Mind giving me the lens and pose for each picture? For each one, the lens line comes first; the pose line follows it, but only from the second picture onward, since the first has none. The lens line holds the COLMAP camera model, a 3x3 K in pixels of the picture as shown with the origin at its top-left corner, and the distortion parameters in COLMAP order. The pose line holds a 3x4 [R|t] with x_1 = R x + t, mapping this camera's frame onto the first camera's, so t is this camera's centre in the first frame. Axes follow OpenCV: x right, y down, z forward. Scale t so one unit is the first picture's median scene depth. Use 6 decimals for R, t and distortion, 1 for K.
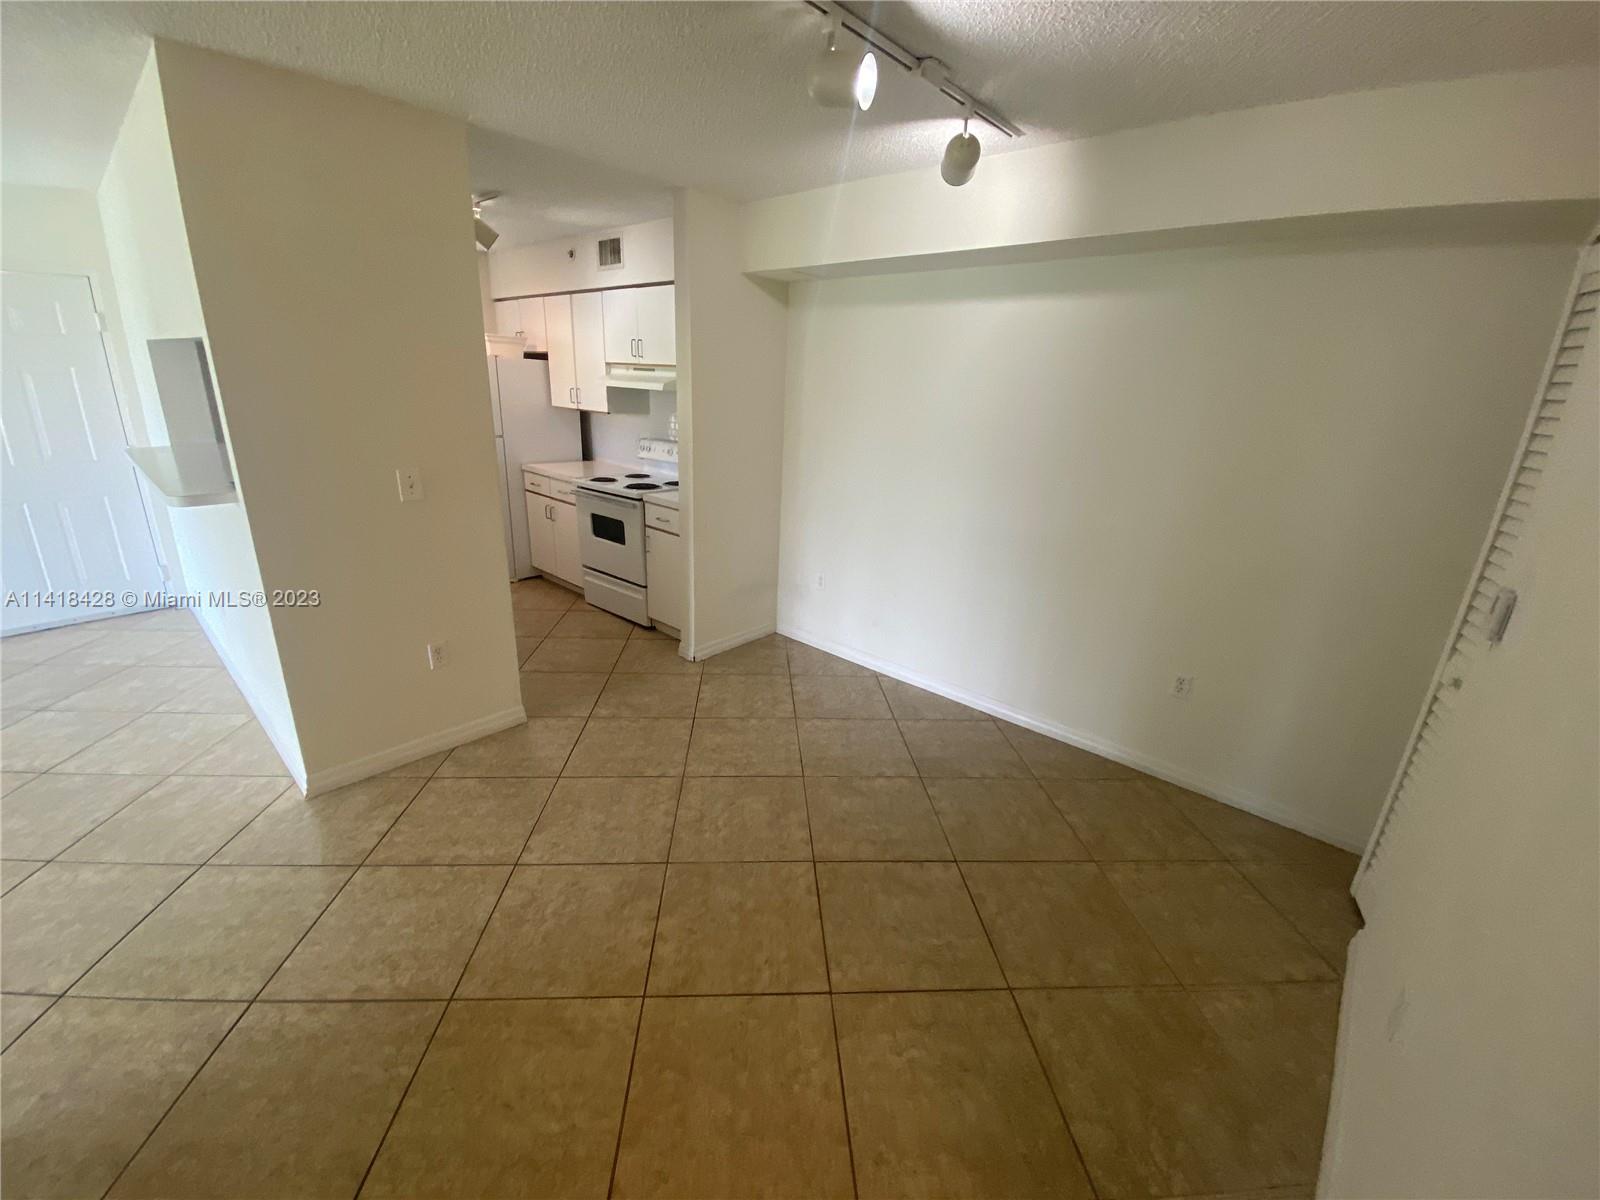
lens RADIAL K [[648.2, 0, 793.7], [0, 648.2, 595.9], [0, 0, 1]] dist [0.027844, -0.022825]
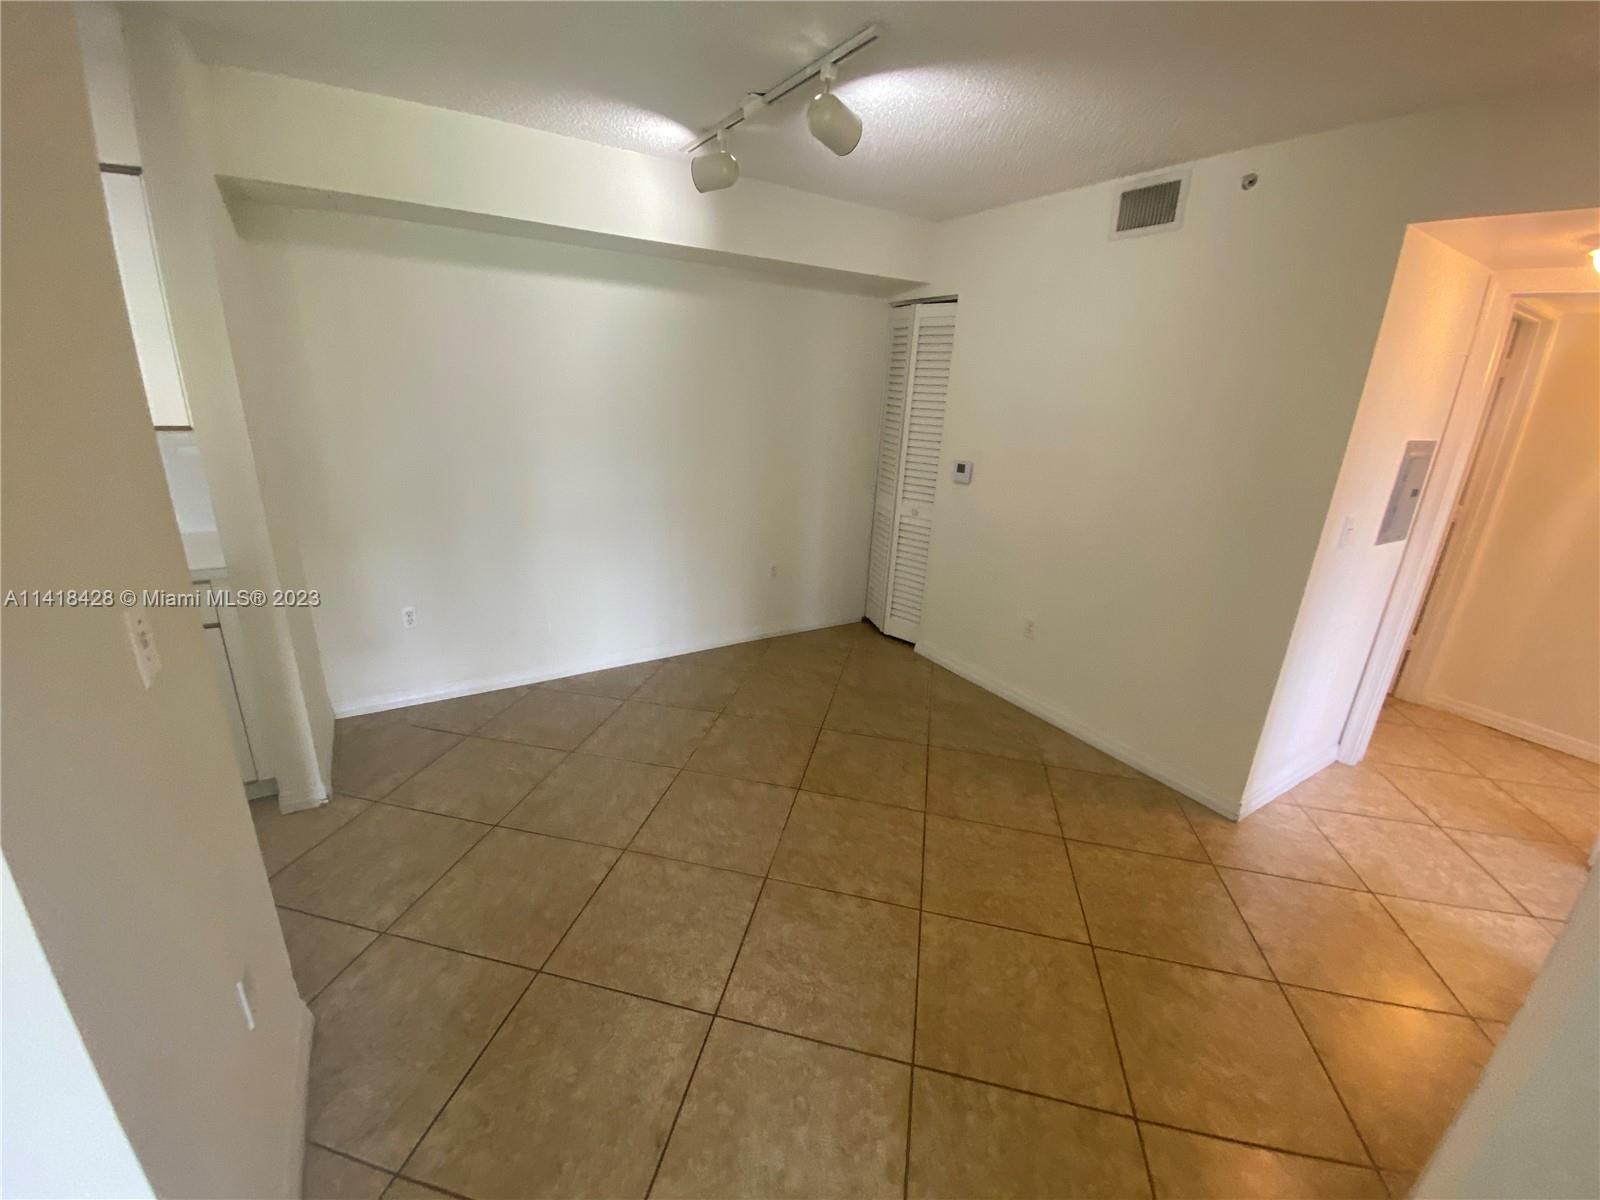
lens RADIAL K [[648.2, 0, 793.7], [0, 648.2, 595.9], [0, 0, 1]] dist [0.027844, -0.022825]
pose [[0.278397, -0.324457, 0.904004, -0.748461], [0.275815, 0.928577, 0.248337, -0.165014], [-0.920011, 0.180201, 0.348003, 0.454759]]
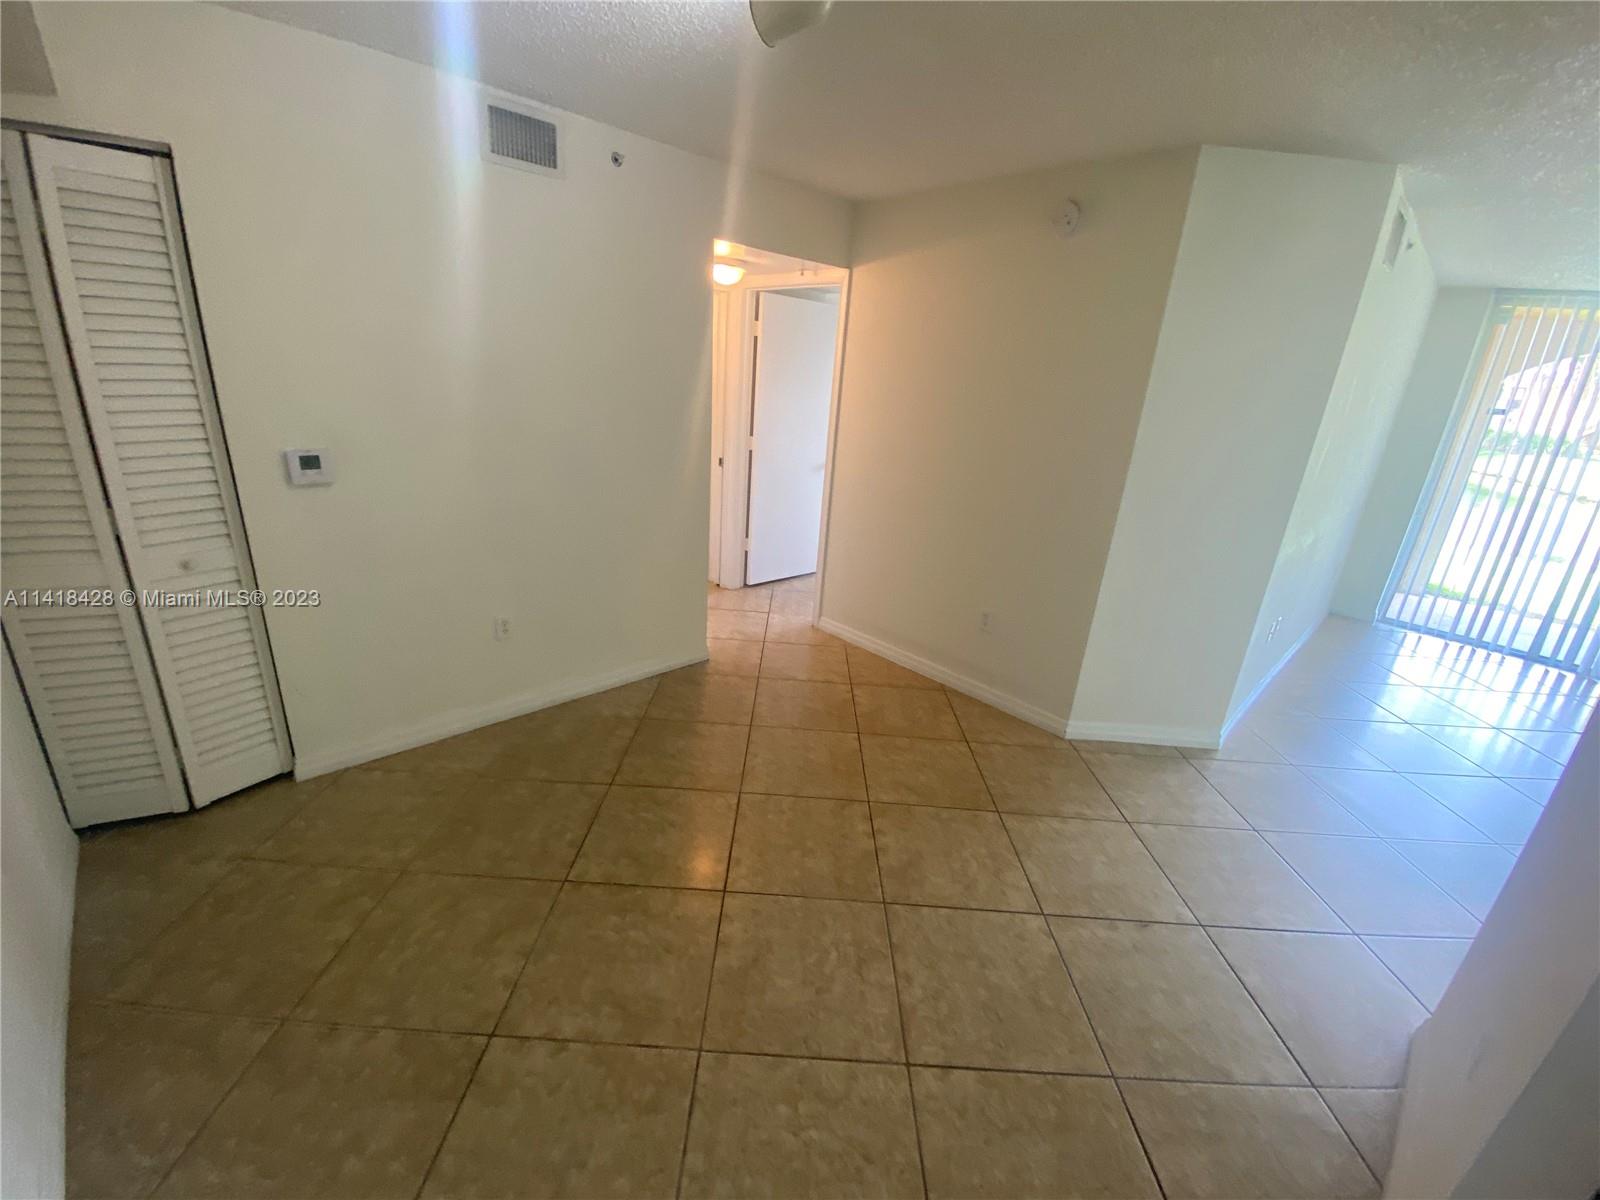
lens RADIAL K [[634.5, 0, 792.1], [0, 634.5, 600.3], [0, 0, 1]] dist [0.023500, -0.021991]
pose [[-0.990572, -0.132665, 0.034149, -0.031645], [-0.082772, 0.778261, 0.622461, -0.388427], [-0.109156, 0.613766, -0.781905, 1.194586]]
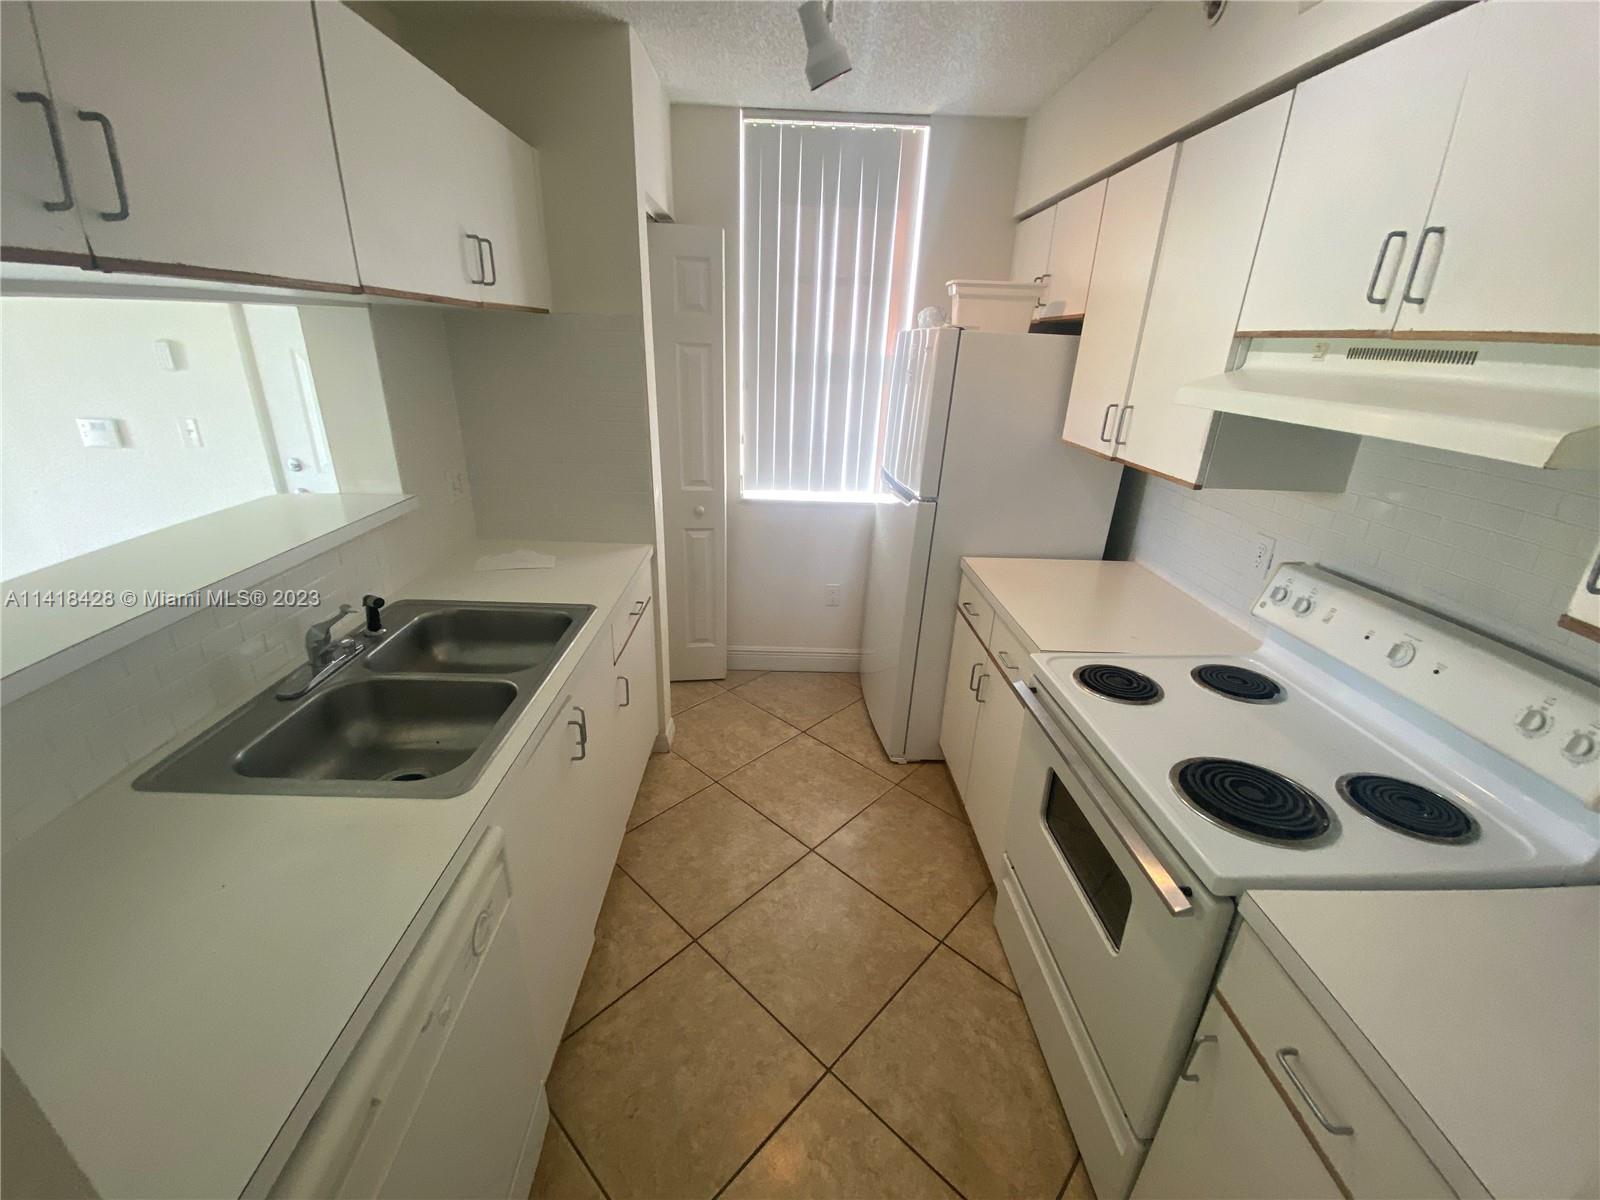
lens RADIAL K [[634.5, 0, 792.1], [0, 634.5, 600.3], [0, 0, 1]] dist [0.023500, -0.021991]
pose [[0.679156, 0.254575, -0.688432, -0.305710], [-0.232737, 0.964218, 0.126955, -0.359780], [0.696118, 0.074001, 0.714104, 1.033308]]
